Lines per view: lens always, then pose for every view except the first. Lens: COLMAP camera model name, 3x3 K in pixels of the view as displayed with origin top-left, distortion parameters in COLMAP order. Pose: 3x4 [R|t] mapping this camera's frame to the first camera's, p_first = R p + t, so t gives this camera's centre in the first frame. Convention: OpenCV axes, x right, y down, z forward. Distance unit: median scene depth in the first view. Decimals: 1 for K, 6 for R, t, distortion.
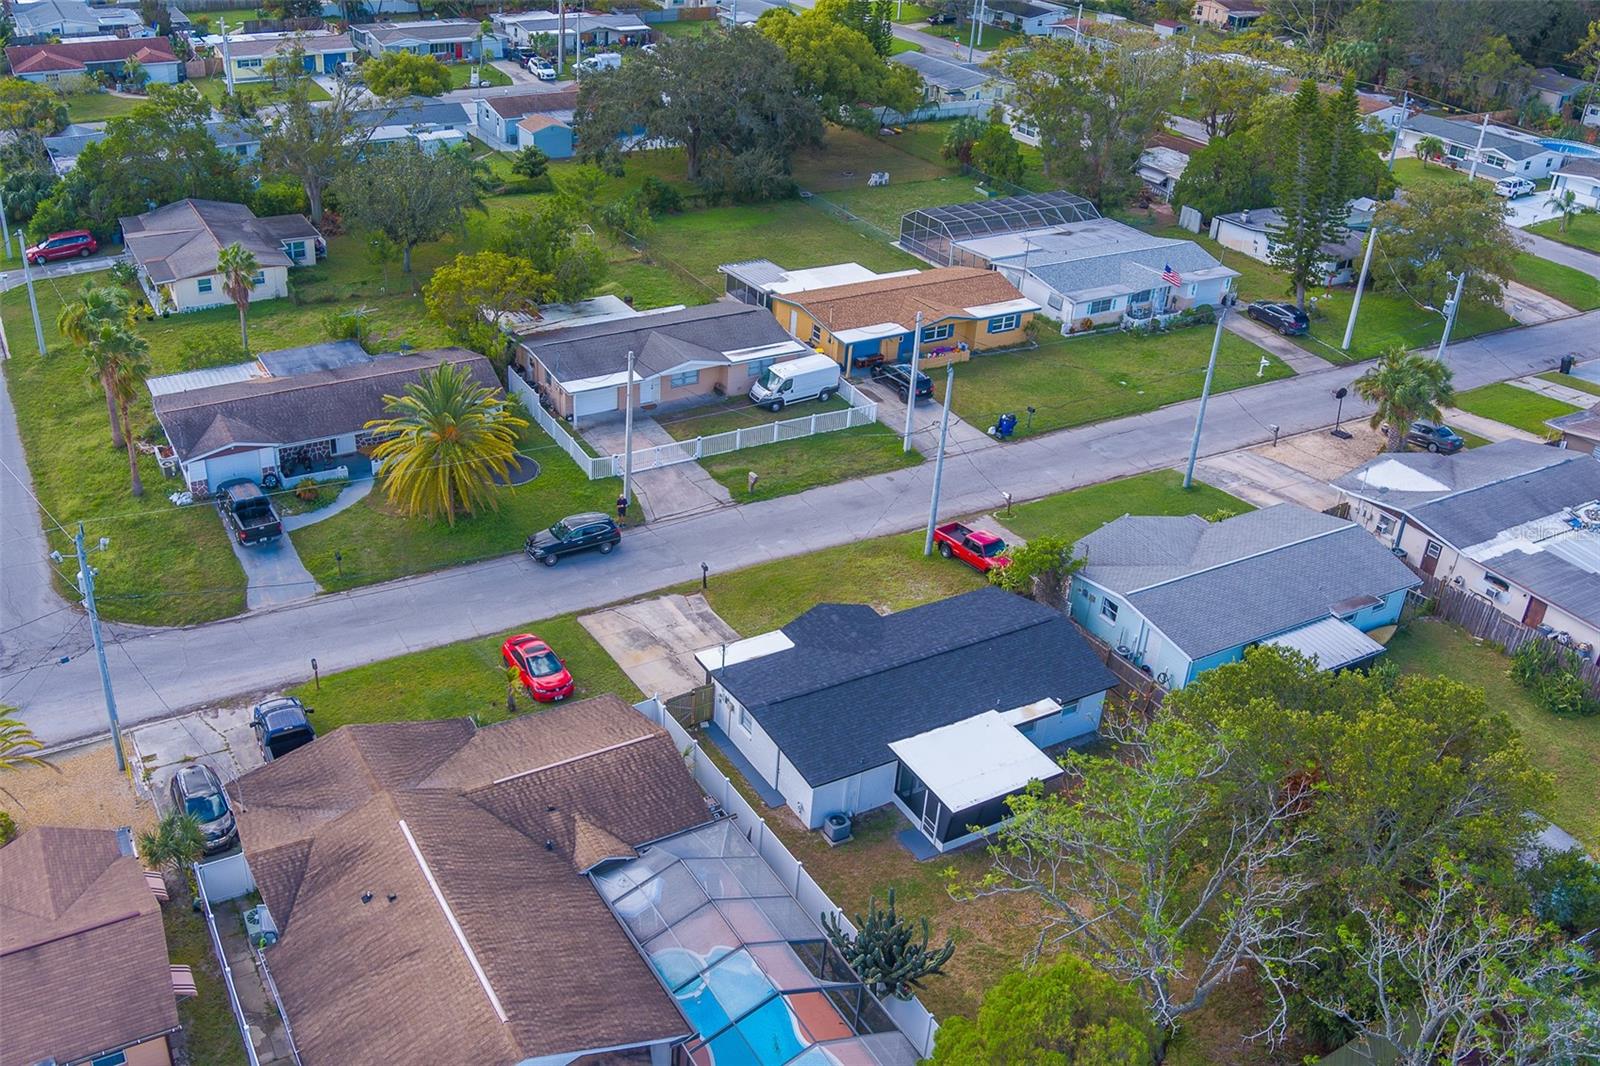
lens RADIAL K [[1408.5, 0, 677.6], [0, 1408.5, 528.4], [0, 0, 1]] dist [-0.056294, 0.001979]
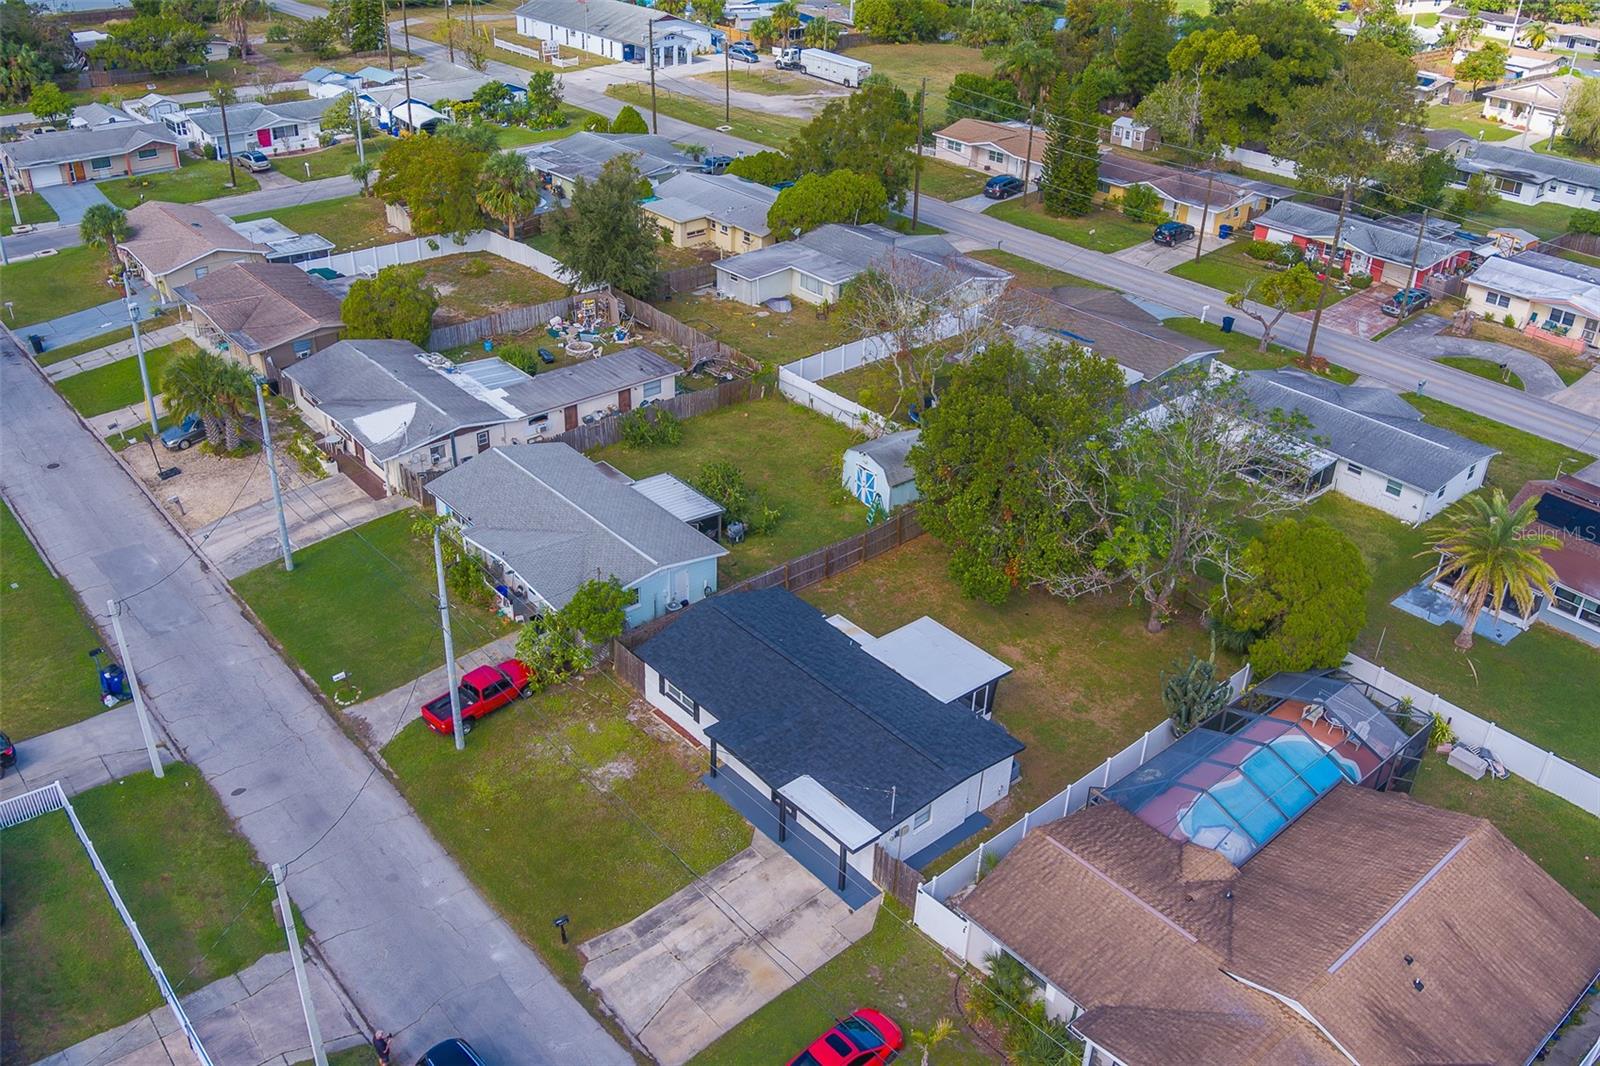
lens RADIAL K [[1344.2, 0, 776.0], [0, 1344.2, 539.6], [0, 0, 1]] dist [-0.056015, -0.002345]
pose [[-0.221308, -0.524025, 0.822448, -0.374804], [0.456286, 0.689710, 0.562230, -0.355842], [-0.861873, 0.499698, 0.086467, 0.597420]]
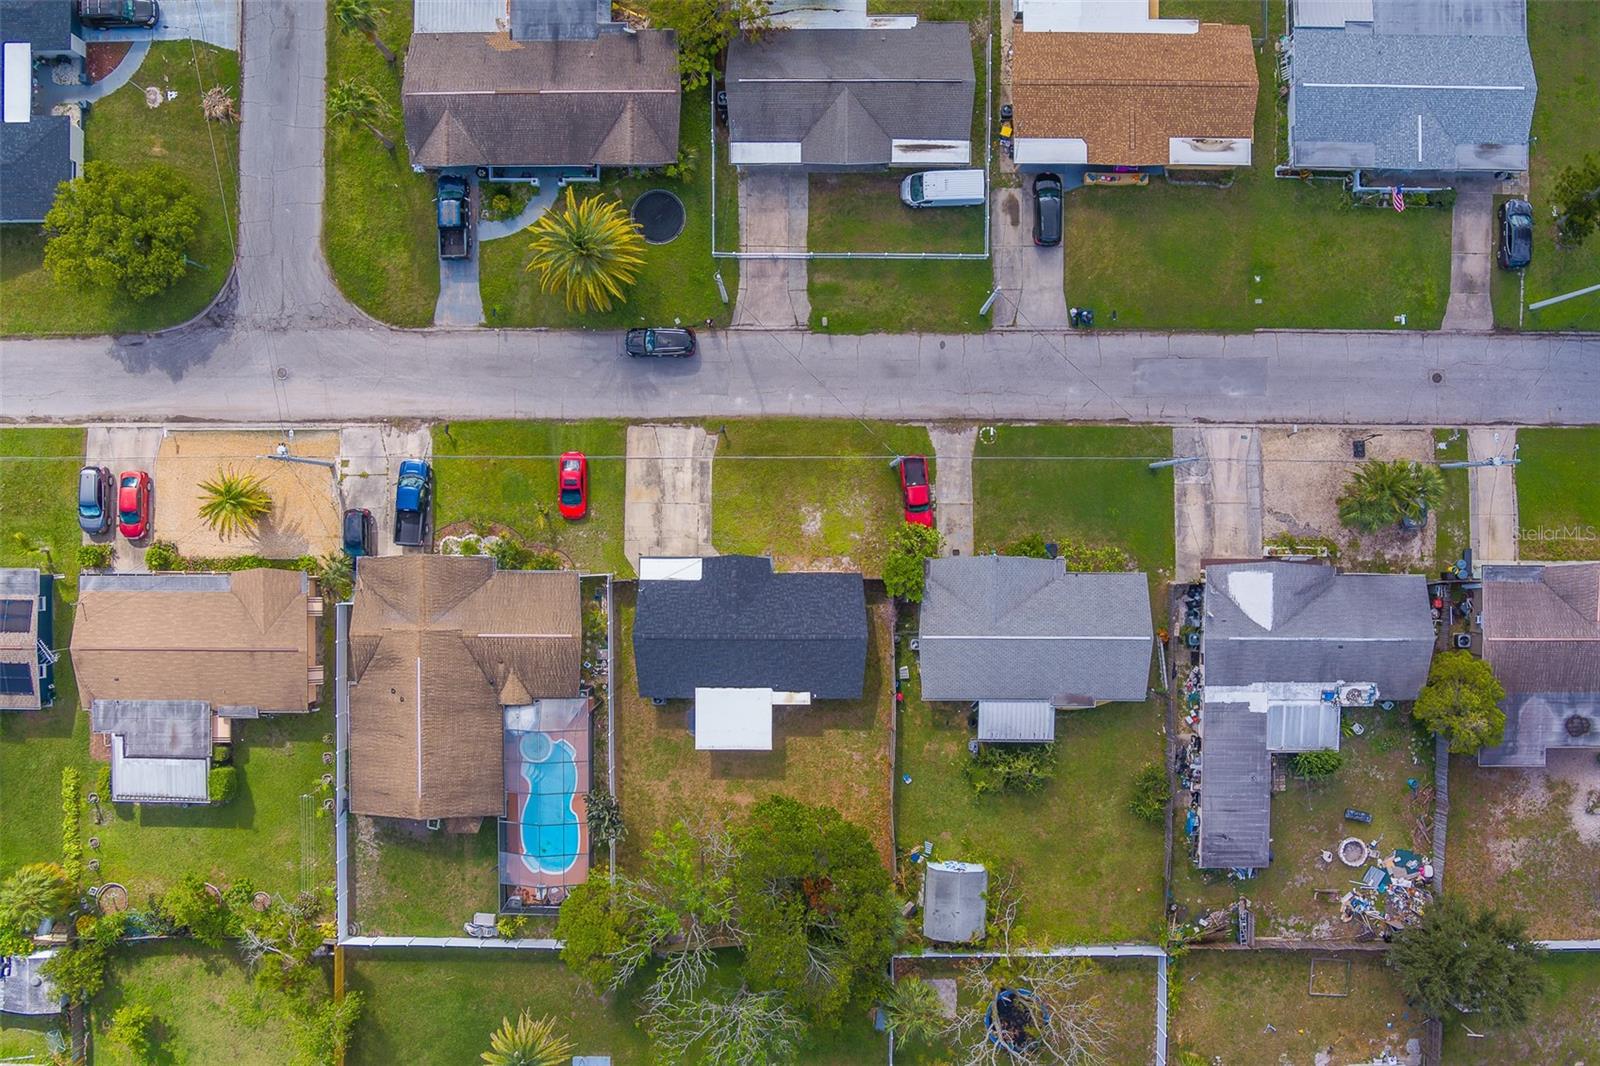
lens RADIAL K [[1253.2, 0, 776.4], [0, 1253.2, 532.7], [0, 0, 1]] dist [-0.052091, 0.001041]
pose [[0.886312, 0.461052, -0.043370, 0.135769], [-0.191008, 0.449283, 0.872732, -0.826767], [0.421860, -0.765229, 0.486270, 0.265015]]
